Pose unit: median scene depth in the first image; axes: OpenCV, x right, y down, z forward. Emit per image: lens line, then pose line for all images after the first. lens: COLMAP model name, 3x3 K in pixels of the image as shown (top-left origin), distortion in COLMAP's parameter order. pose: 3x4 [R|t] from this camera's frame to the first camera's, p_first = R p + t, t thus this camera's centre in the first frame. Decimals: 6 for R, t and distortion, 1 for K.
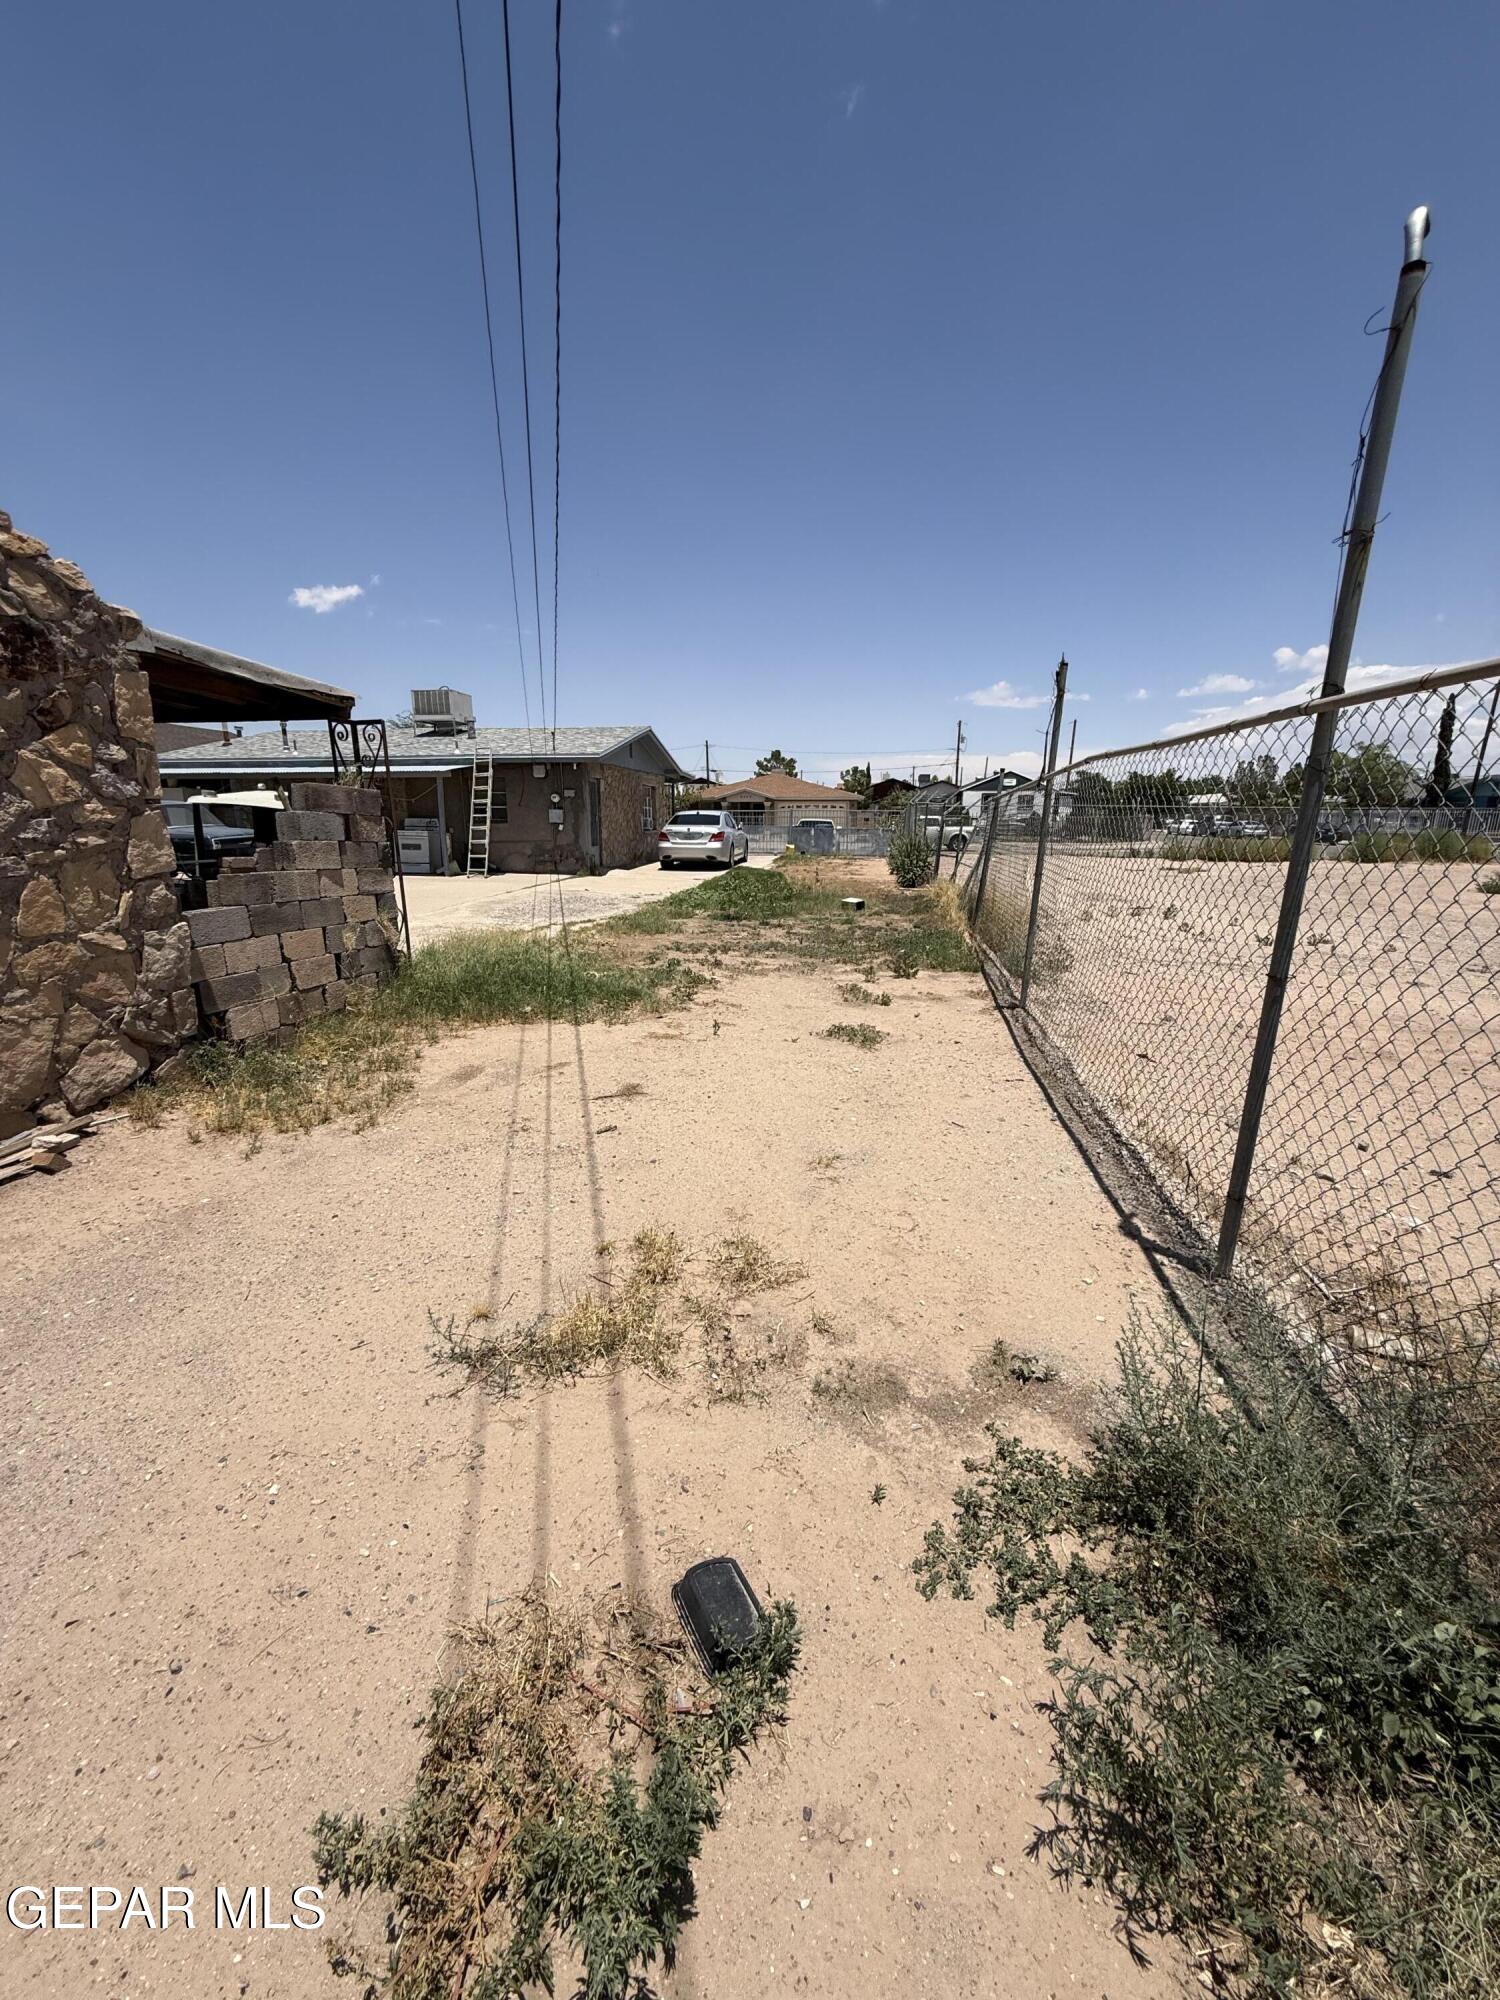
lens RADIAL K [[795.9, 0, 748.6], [0, 795.9, 1000.1], [0, 0, 1]] dist [-0.002378, 0.000330]
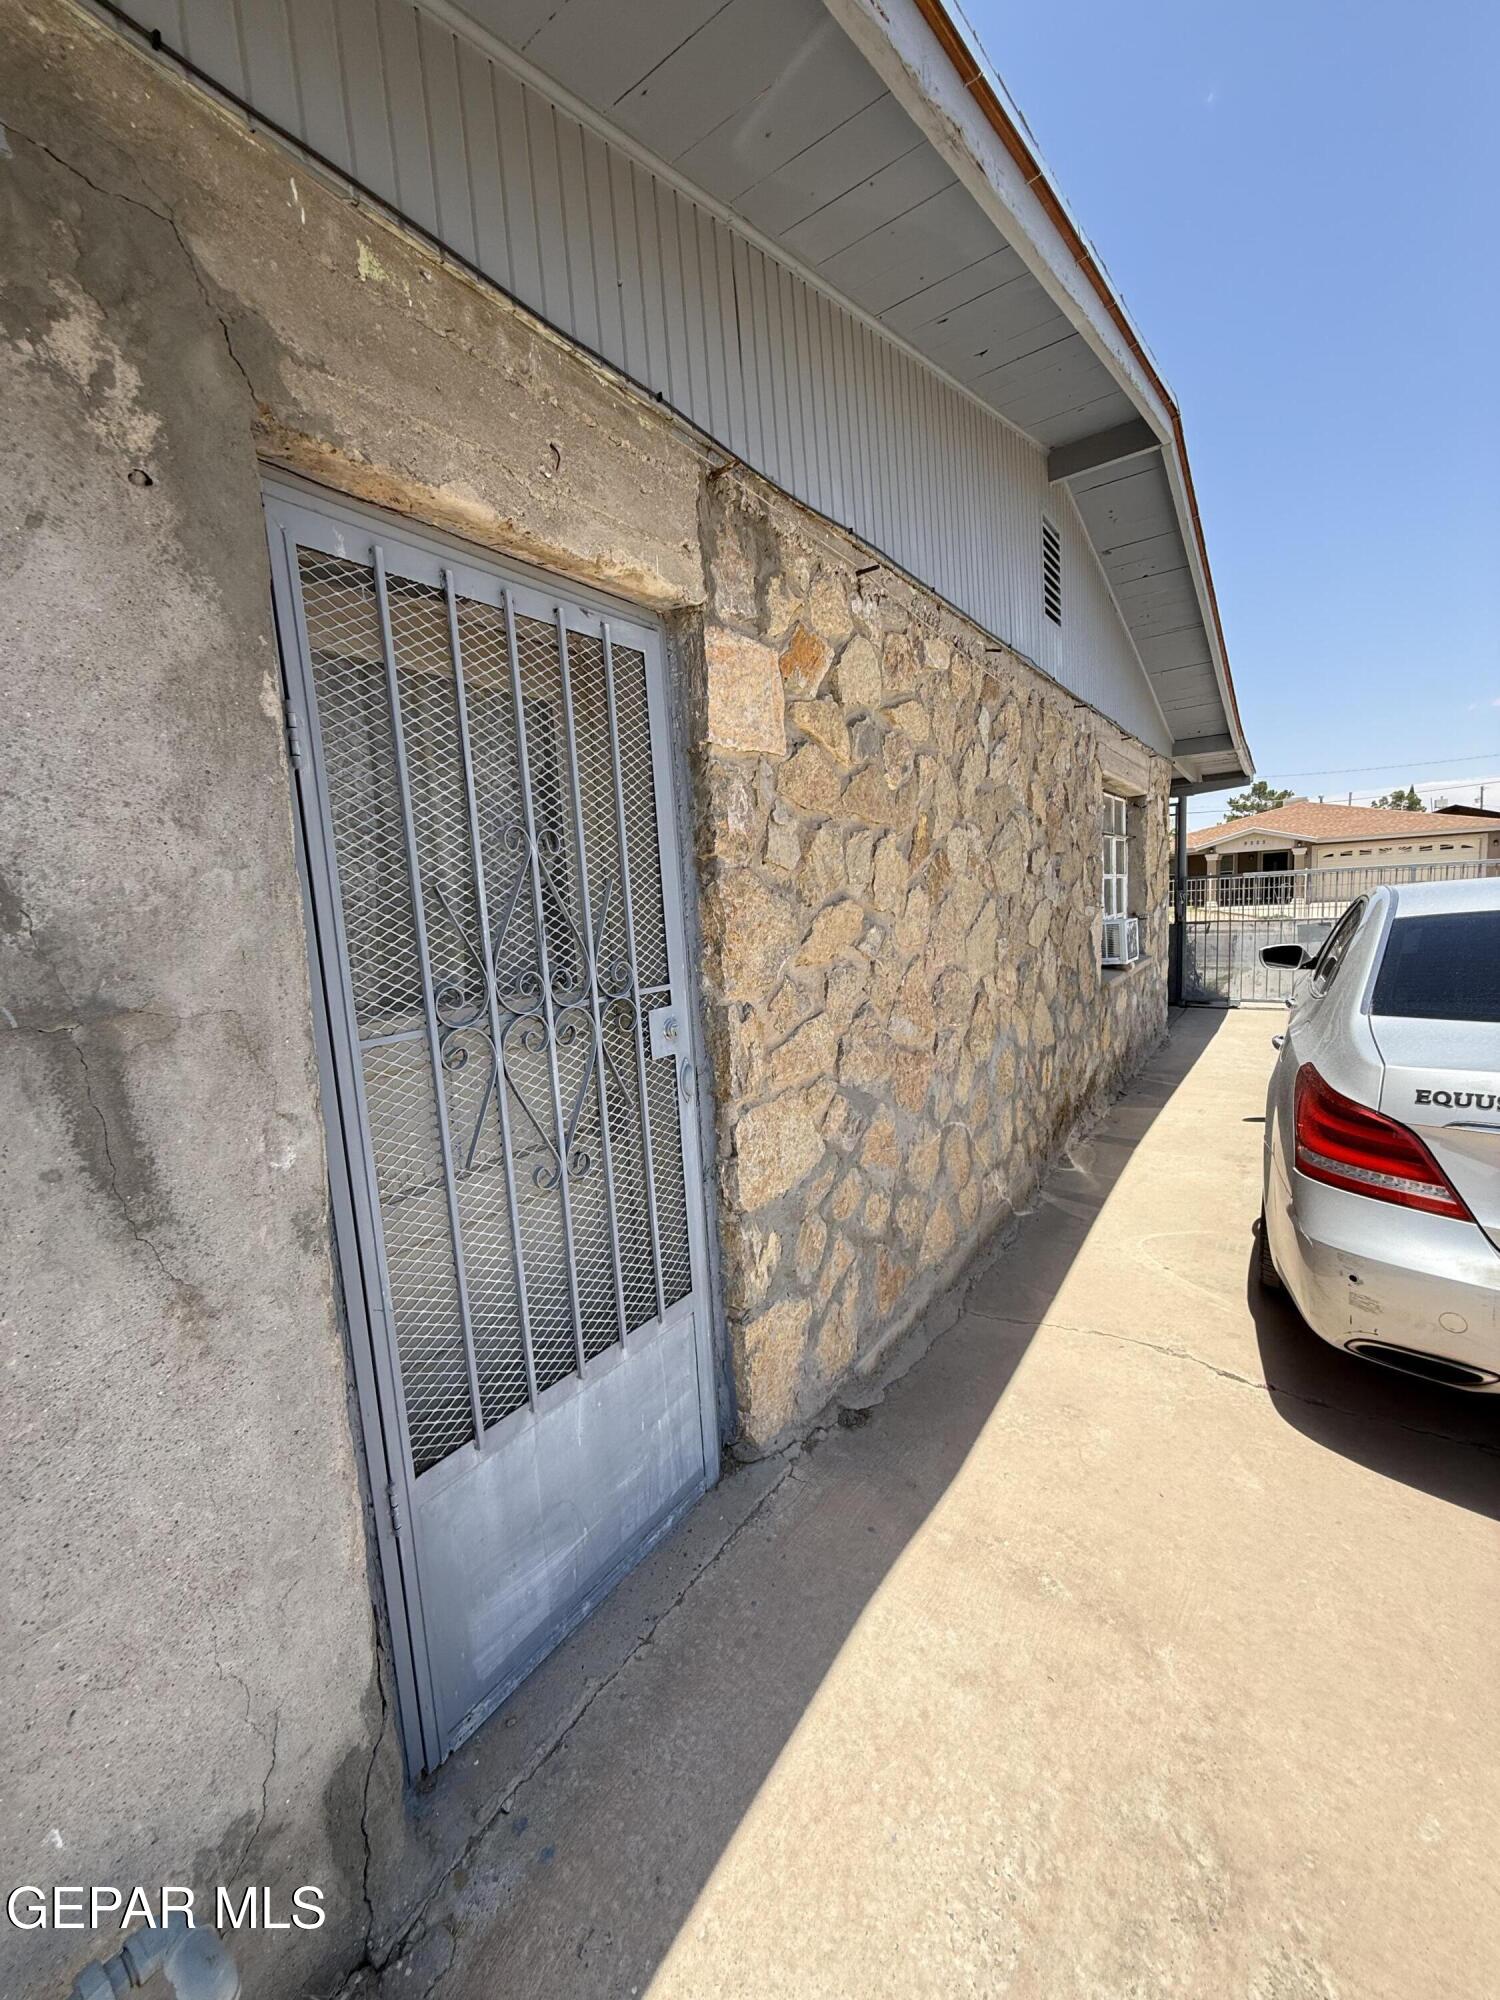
lens RADIAL K [[795.9, 0, 748.6], [0, 795.9, 1000.1], [0, 0, 1]] dist [-0.002378, 0.000330]
pose [[0.877226, 0.005265, -0.480049, -0.130457], [-0.047415, 0.996001, -0.075720, -0.215929], [0.477731, 0.089185, 0.873967, 0.882290]]
